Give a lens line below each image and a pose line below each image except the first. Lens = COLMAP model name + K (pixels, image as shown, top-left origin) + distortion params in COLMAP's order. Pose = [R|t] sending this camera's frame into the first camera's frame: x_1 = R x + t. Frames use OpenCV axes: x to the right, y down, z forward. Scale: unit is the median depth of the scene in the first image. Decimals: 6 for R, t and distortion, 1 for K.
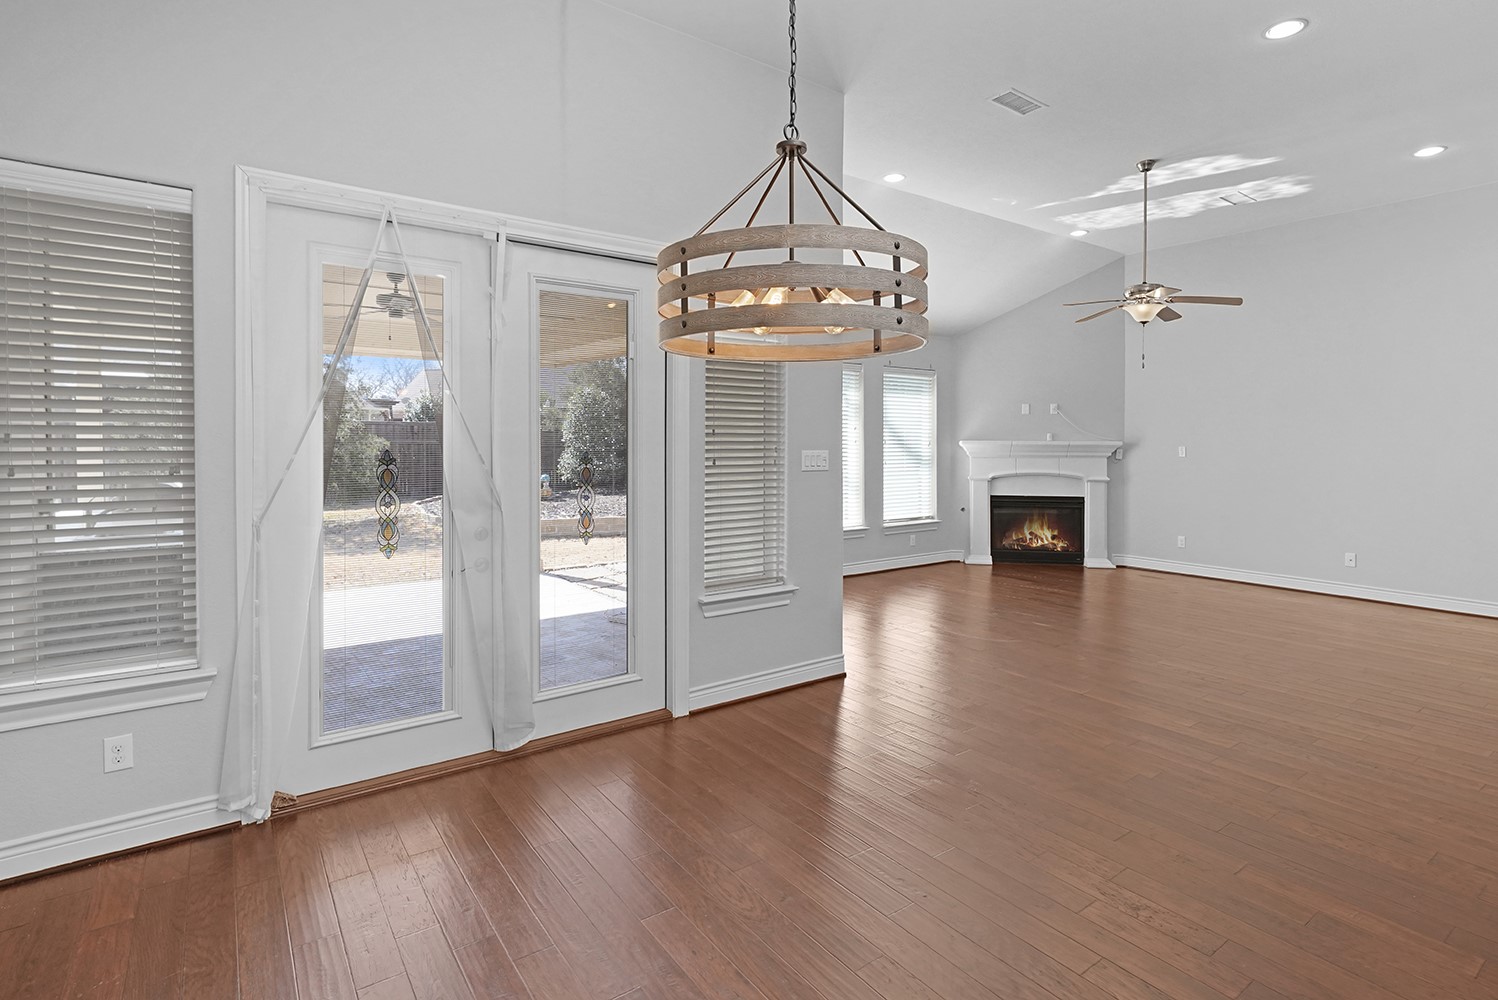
lens RADIAL K [[723.8, 0, 721.0], [0, 723.8, 463.7], [0, 0, 1]] dist [0.011178, -0.001291]
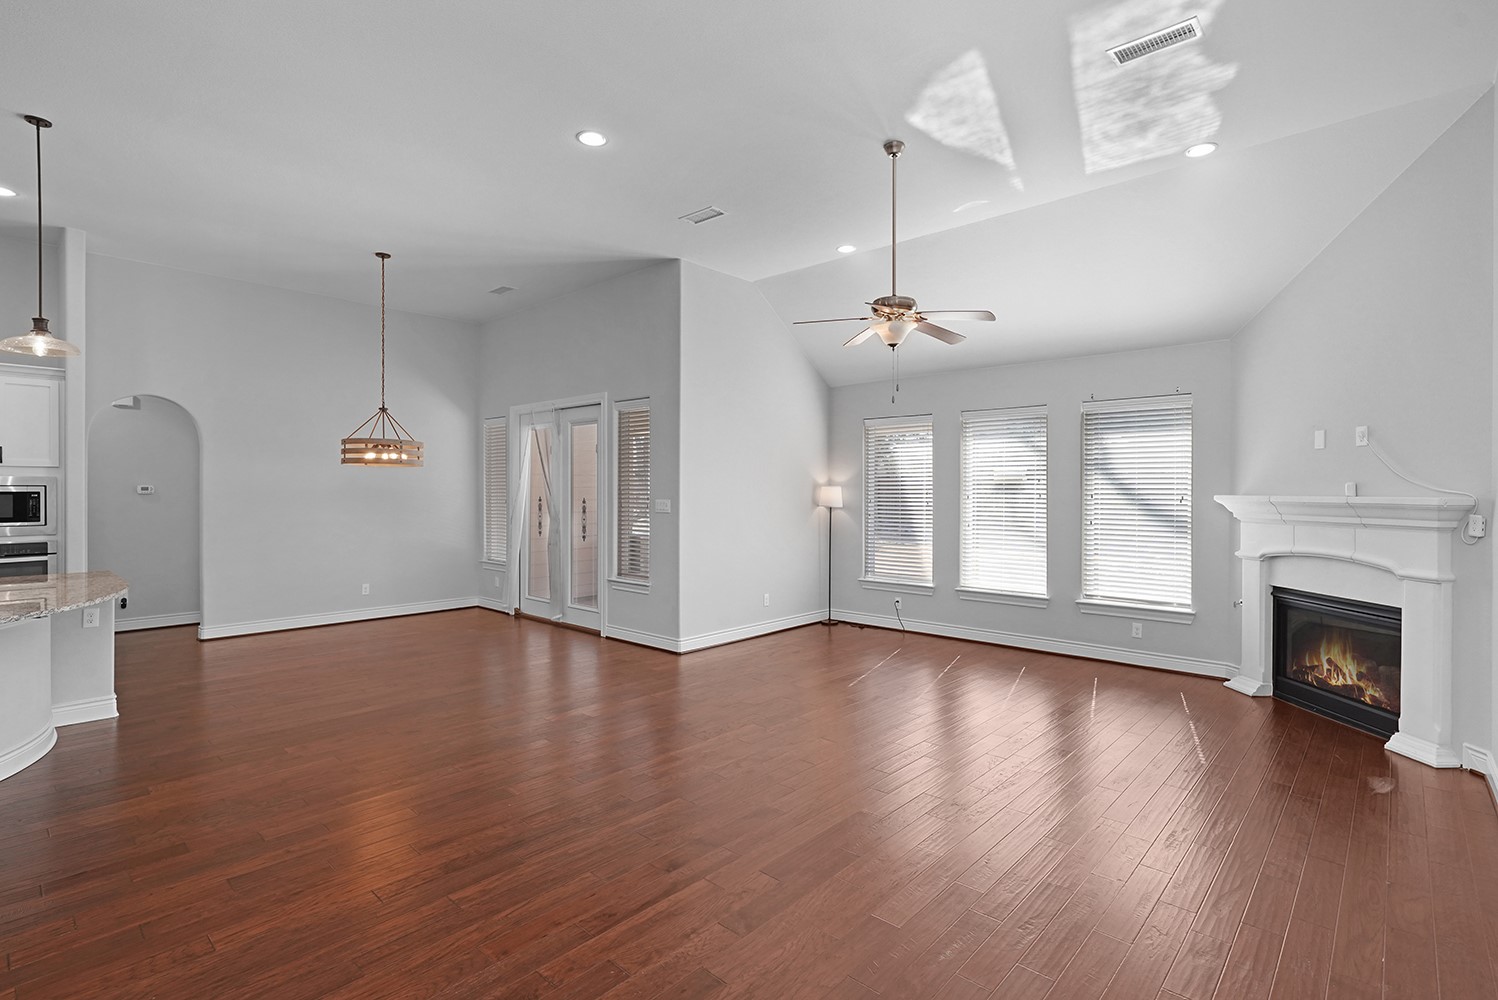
lens RADIAL K [[723.8, 0, 748.2], [0, 723.8, 496.7], [0, 0, 1]] dist [0.011178, -0.001291]
pose [[0.218520, 0.003920, -0.975825, 0.900712], [-0.034175, 0.999409, -0.003638, -0.013613], [0.975234, 0.034144, 0.218525, 0.444695]]
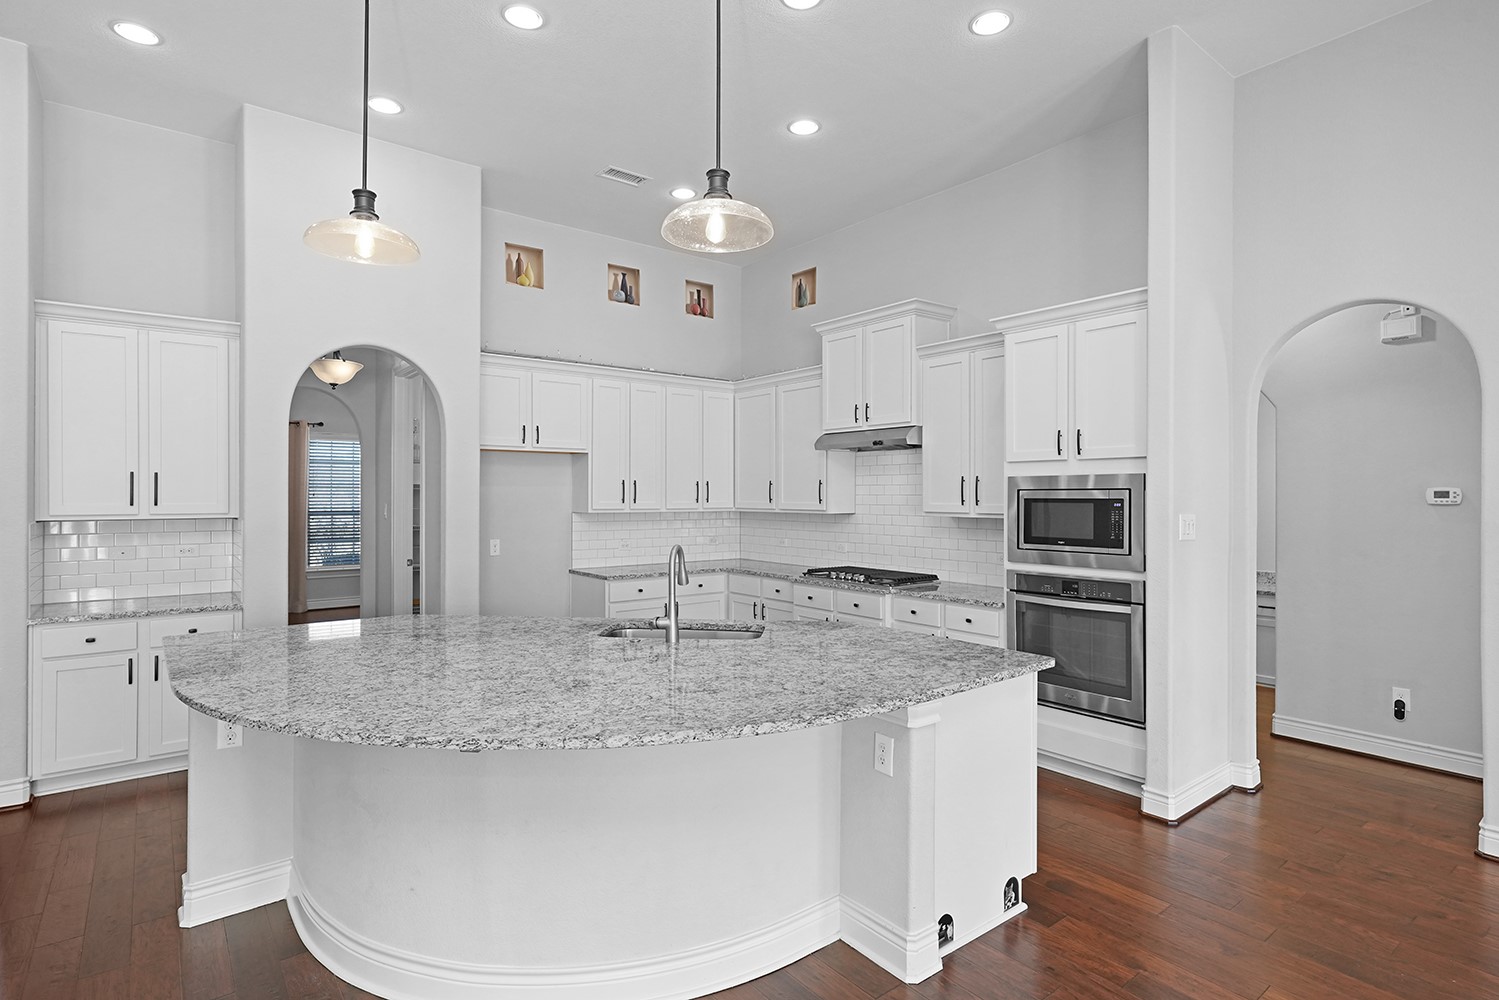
lens RADIAL K [[749.8, 0, 754.1], [0, 749.8, 492.3], [0, 0, 1]] dist [0.006373, -0.001033]
pose [[-0.997622, -0.007995, -0.068461, 0.271853], [-0.009926, 0.999561, 0.027918, -0.011158], [0.068208, 0.028531, -0.997263, 0.347353]]
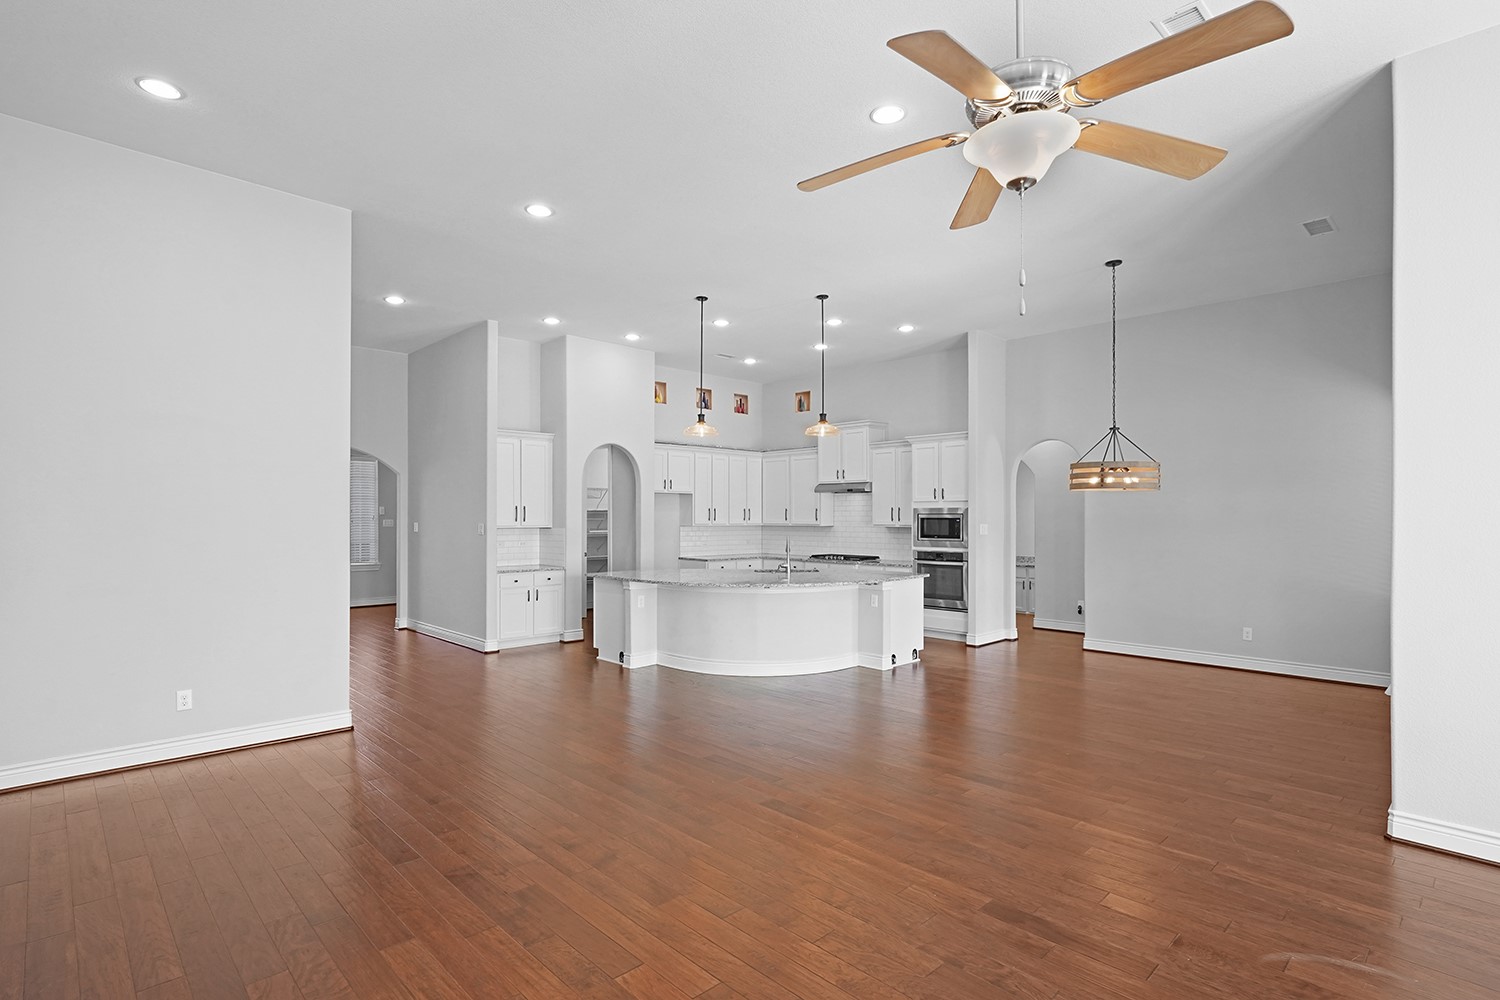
lens RADIAL K [[724.8, 0, 743.0], [0, 724.8, 505.3], [0, 0, 1]] dist [0.011178, -0.001291]
pose [[-0.986758, -0.009046, -0.161945, 0.507090], [-0.011994, 0.999780, 0.017234, -0.030146], [0.161753, 0.018949, -0.986649, 0.915496]]
